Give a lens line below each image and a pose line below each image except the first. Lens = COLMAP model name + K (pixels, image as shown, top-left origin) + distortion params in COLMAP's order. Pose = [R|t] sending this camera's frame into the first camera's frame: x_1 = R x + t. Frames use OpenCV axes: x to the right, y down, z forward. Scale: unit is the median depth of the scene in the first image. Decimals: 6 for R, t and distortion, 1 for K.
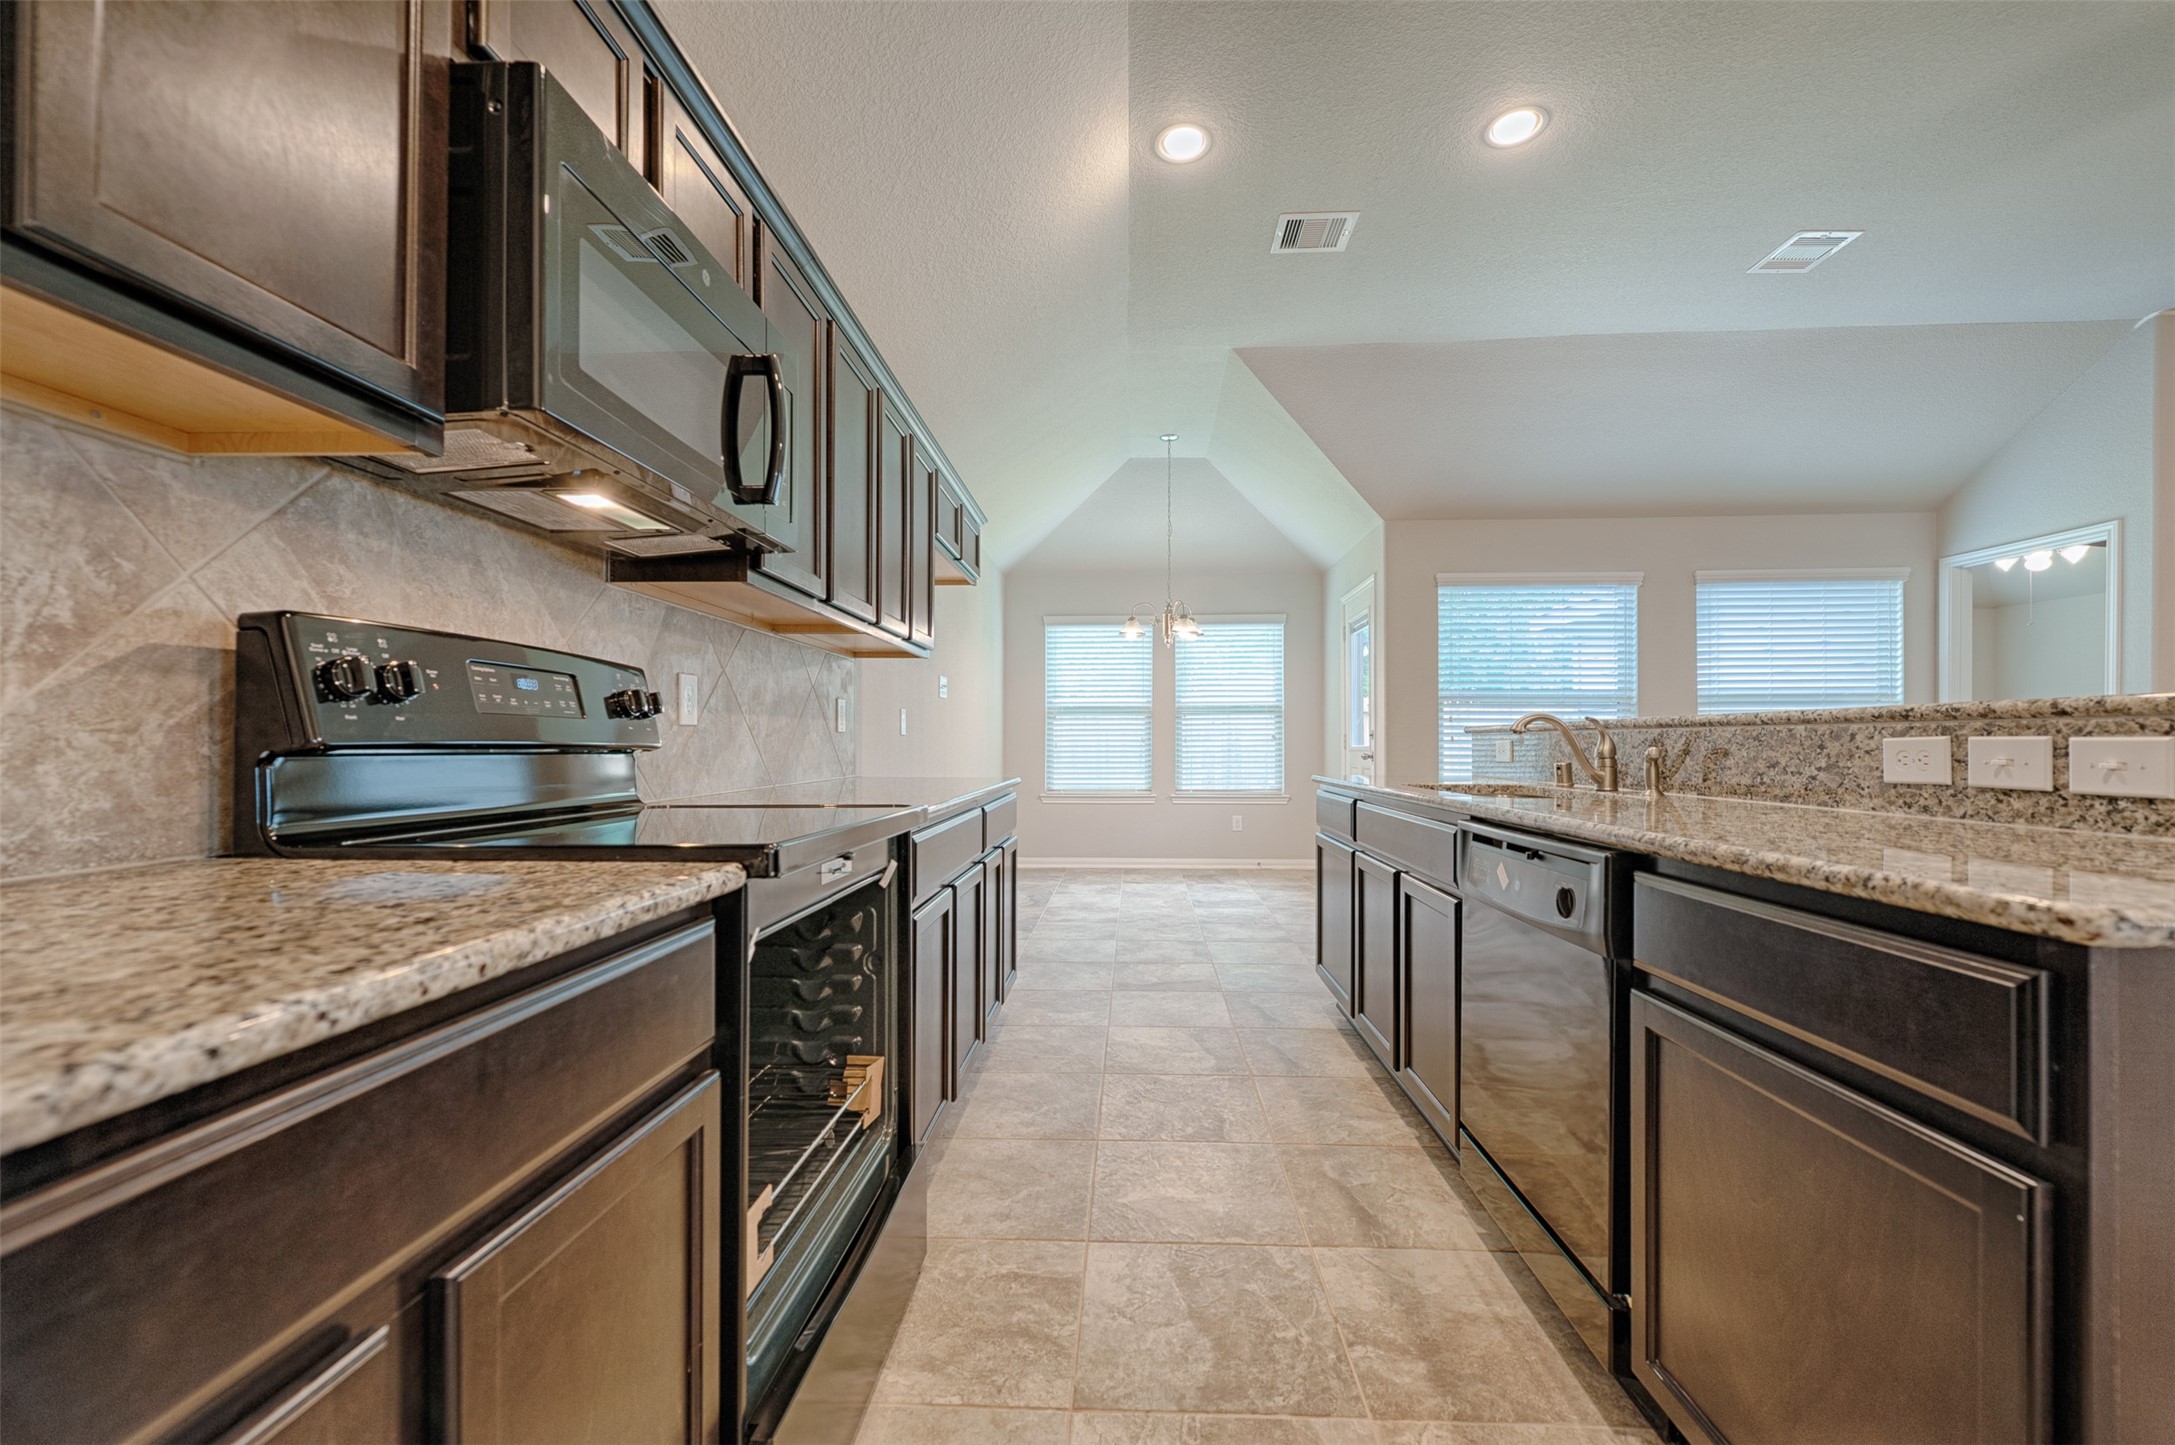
lens RADIAL K [[878.4, 0, 1097.4], [0, 878.4, 729.9], [0, 0, 1]] dist [-0.000013, -0.000140]
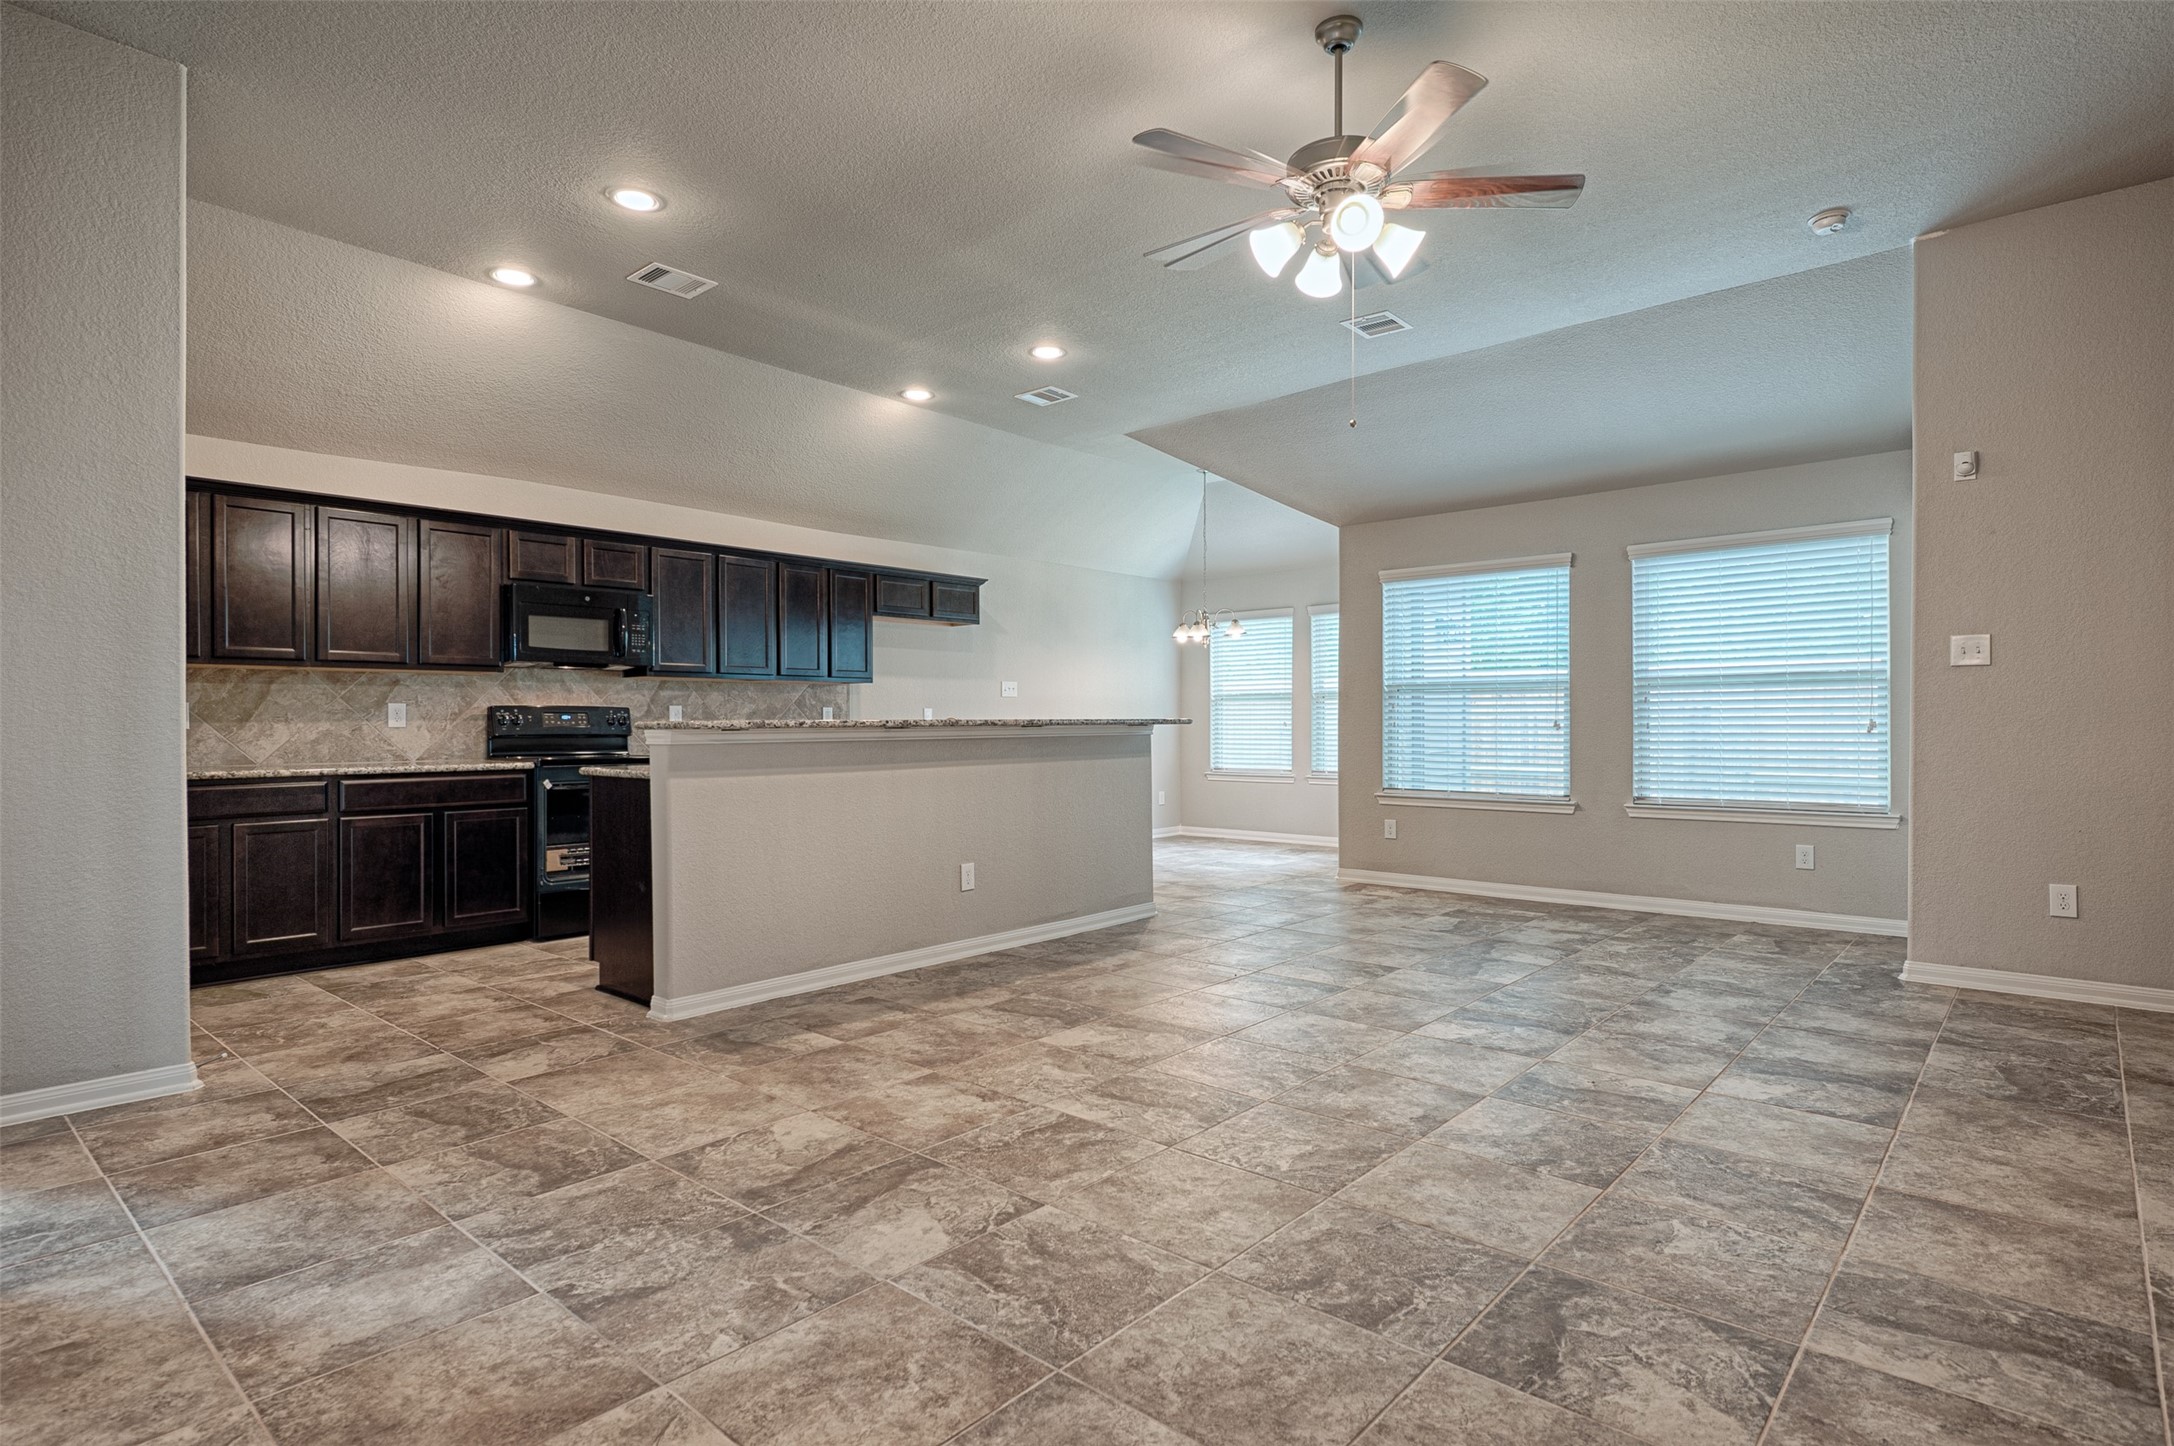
lens RADIAL K [[1132.9, 0, 1082.0], [0, 1132.9, 717.9], [0, 0, 1]] dist [-0.000544, -0.000103]
pose [[0.770899, -0.005652, -0.636932, 0.738867], [0.013883, 0.999872, 0.007930, -0.010941], [0.636806, -0.014956, 0.770879, -0.227021]]
